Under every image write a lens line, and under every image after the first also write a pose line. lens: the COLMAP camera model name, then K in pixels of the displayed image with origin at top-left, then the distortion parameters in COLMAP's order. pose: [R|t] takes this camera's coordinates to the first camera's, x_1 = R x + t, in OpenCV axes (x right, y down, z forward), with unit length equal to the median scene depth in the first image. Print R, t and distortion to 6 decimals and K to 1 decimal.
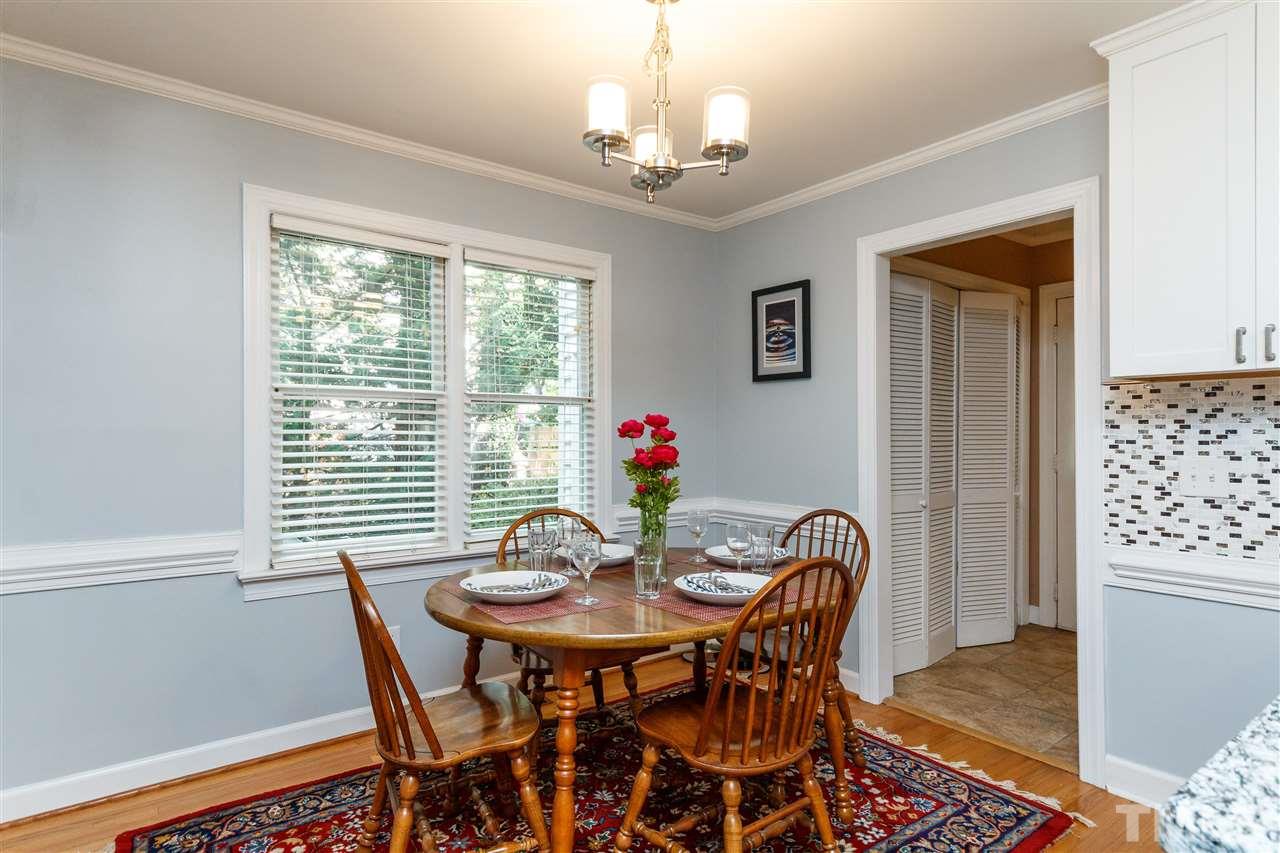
lens RADIAL K [[689.8, 0, 643.3], [0, 689.8, 428.3], [0, 0, 1]] dist [0.004306, 0.001442]
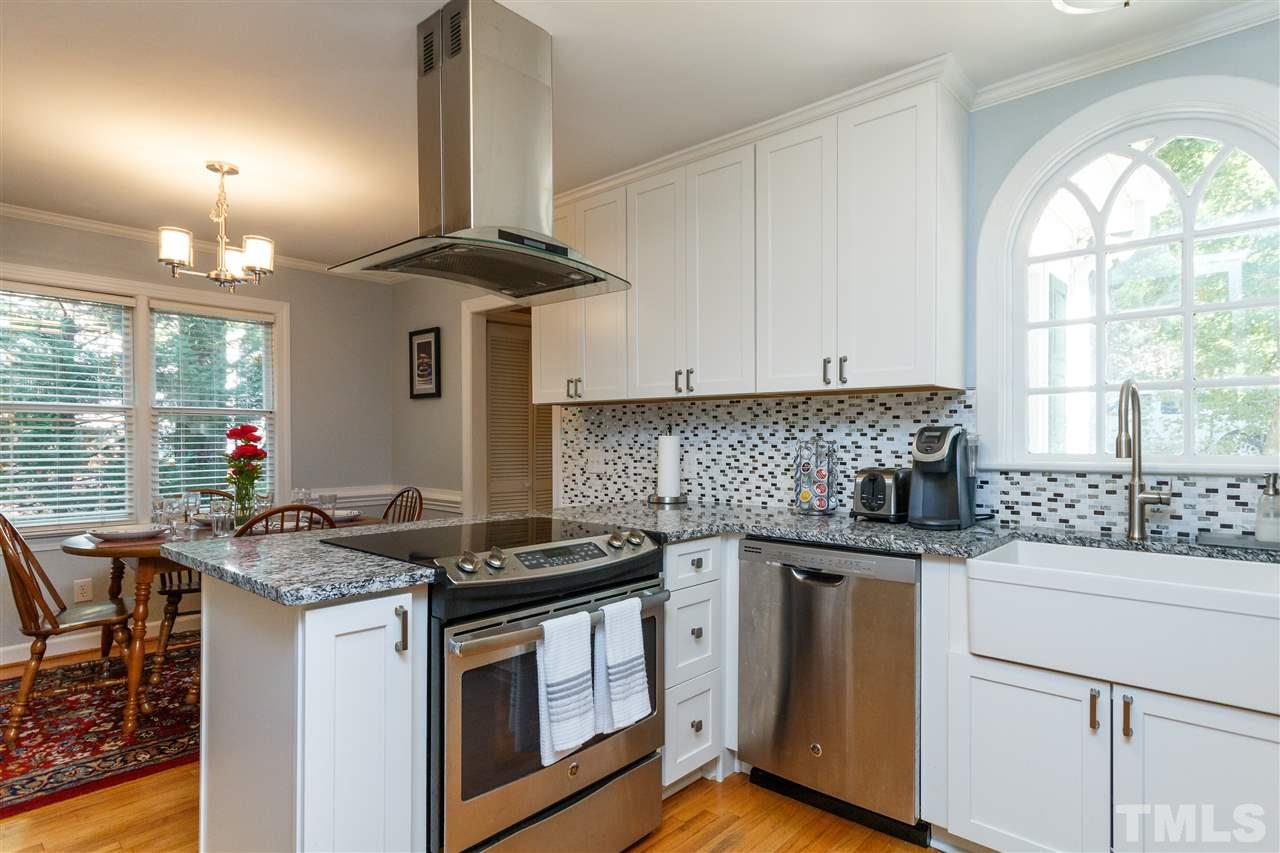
lens RADIAL K [[689.8, 0, 635.0], [0, 689.8, 436.3], [0, 0, 1]] dist [0.004306, 0.001442]
pose [[0.984426, -0.002992, 0.175773, 0.580229], [0.001348, 0.999954, 0.009472, -0.009045], [-0.175793, -0.009087, 0.984385, -0.682087]]
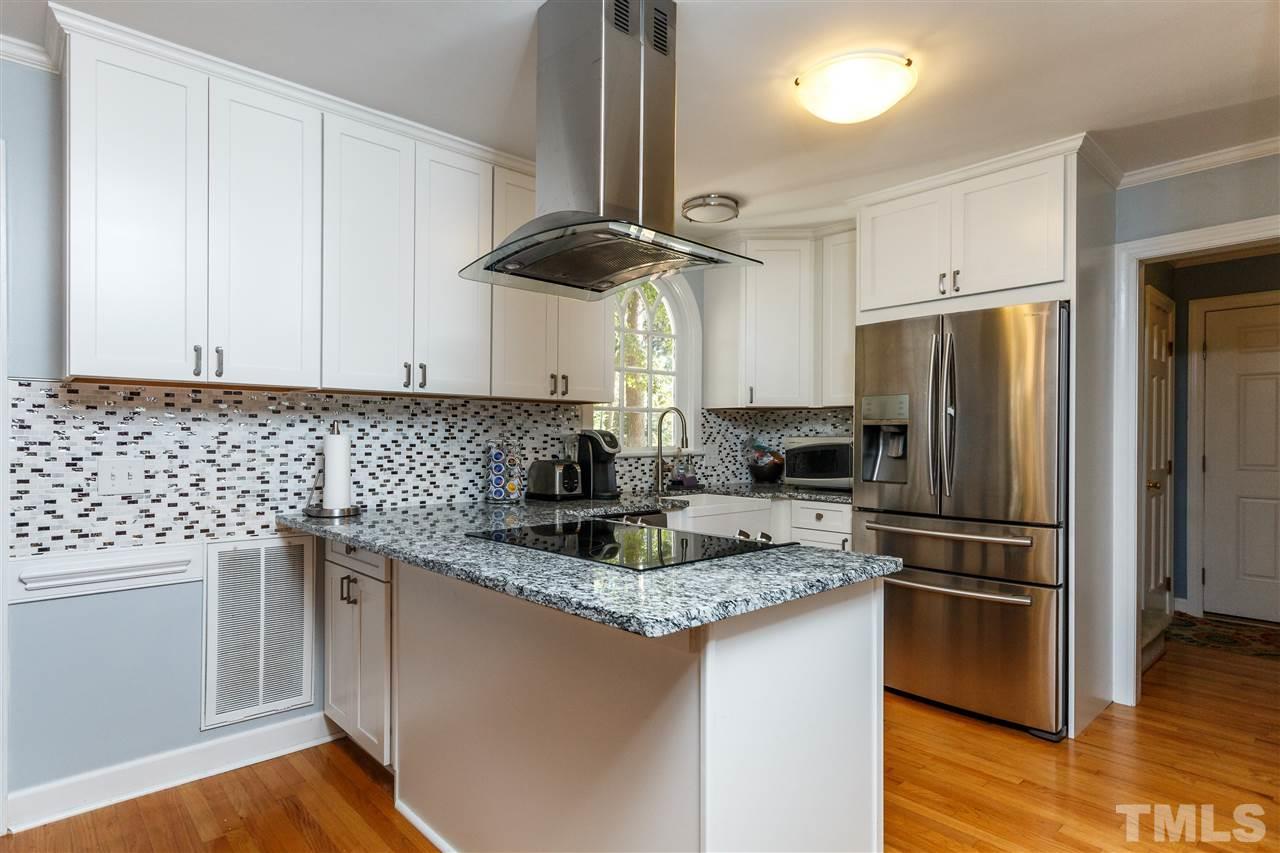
lens RADIAL K [[689.8, 0, 644.6], [0, 689.8, 435.7], [0, 0, 1]] dist [0.004306, 0.001442]
pose [[-0.094869, 0.003152, 0.995485, -0.315894], [-0.009954, 0.999942, -0.004115, 0.005041], [-0.995440, -0.010300, -0.094832, 0.288978]]
